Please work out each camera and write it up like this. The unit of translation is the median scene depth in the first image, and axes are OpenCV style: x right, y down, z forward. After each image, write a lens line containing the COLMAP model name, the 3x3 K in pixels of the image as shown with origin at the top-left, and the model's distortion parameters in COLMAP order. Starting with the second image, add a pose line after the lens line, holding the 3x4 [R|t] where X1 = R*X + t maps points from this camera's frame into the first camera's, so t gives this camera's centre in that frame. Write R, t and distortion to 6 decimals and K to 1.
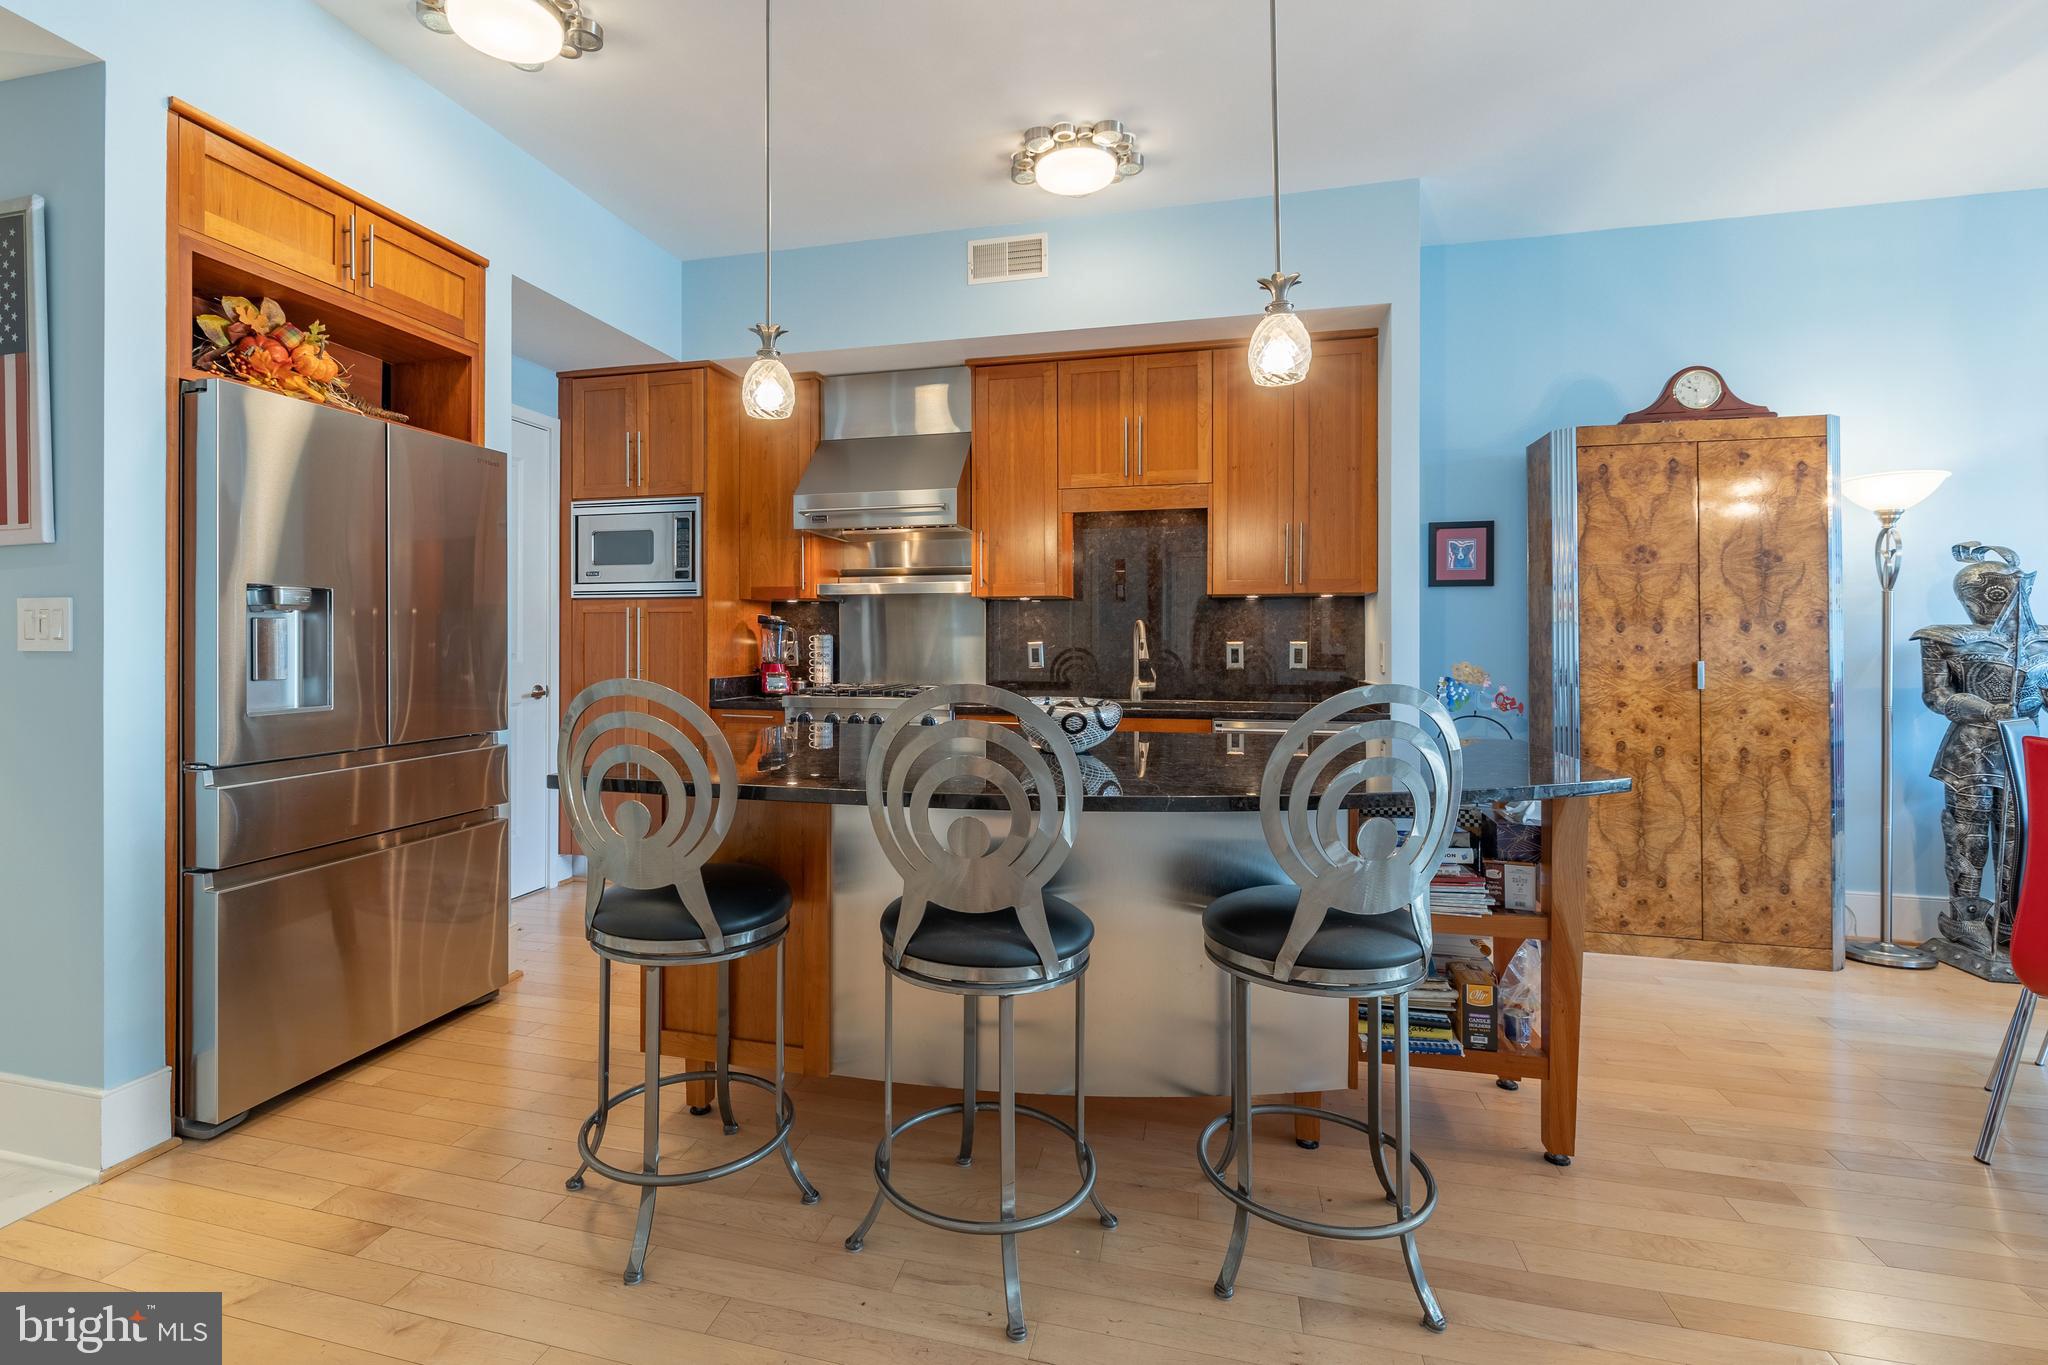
lens RADIAL K [[933.8, 0, 968.6], [0, 933.8, 633.1], [0, 0, 1]] dist [0.002591, -0.000424]
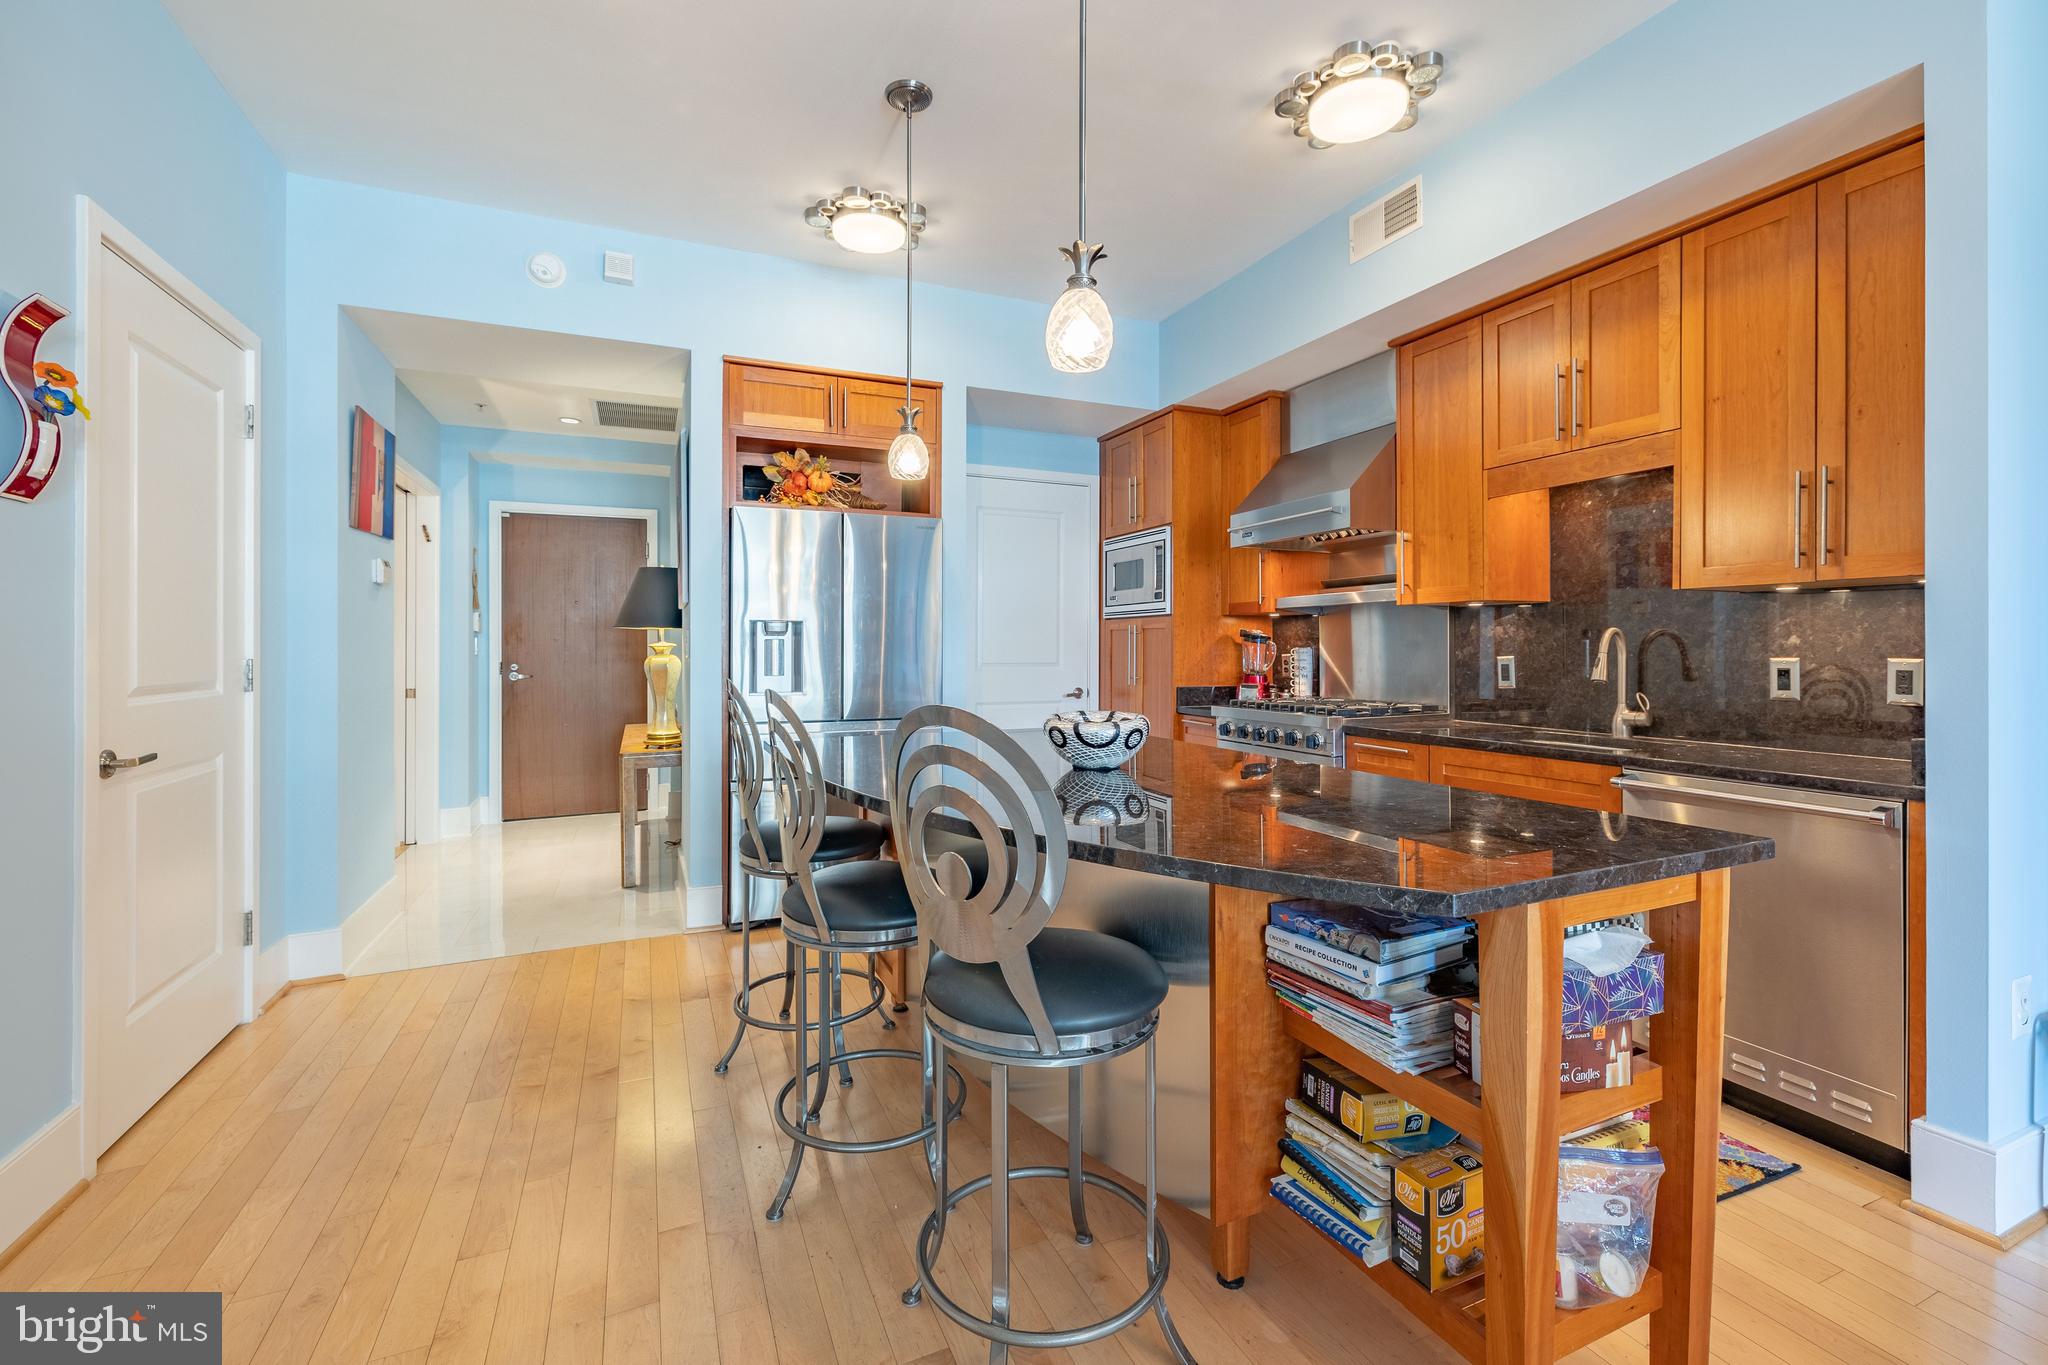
lens RADIAL K [[871.2, 0, 1021.4], [0, 871.2, 643.2], [0, 0, 1]] dist [0.000469, -0.000459]
pose [[0.621632, -0.004747, -0.783295, 0.494612], [0.002296, 0.999988, -0.004239, 0.000252], [0.783306, 0.000836, 0.621636, 0.230542]]
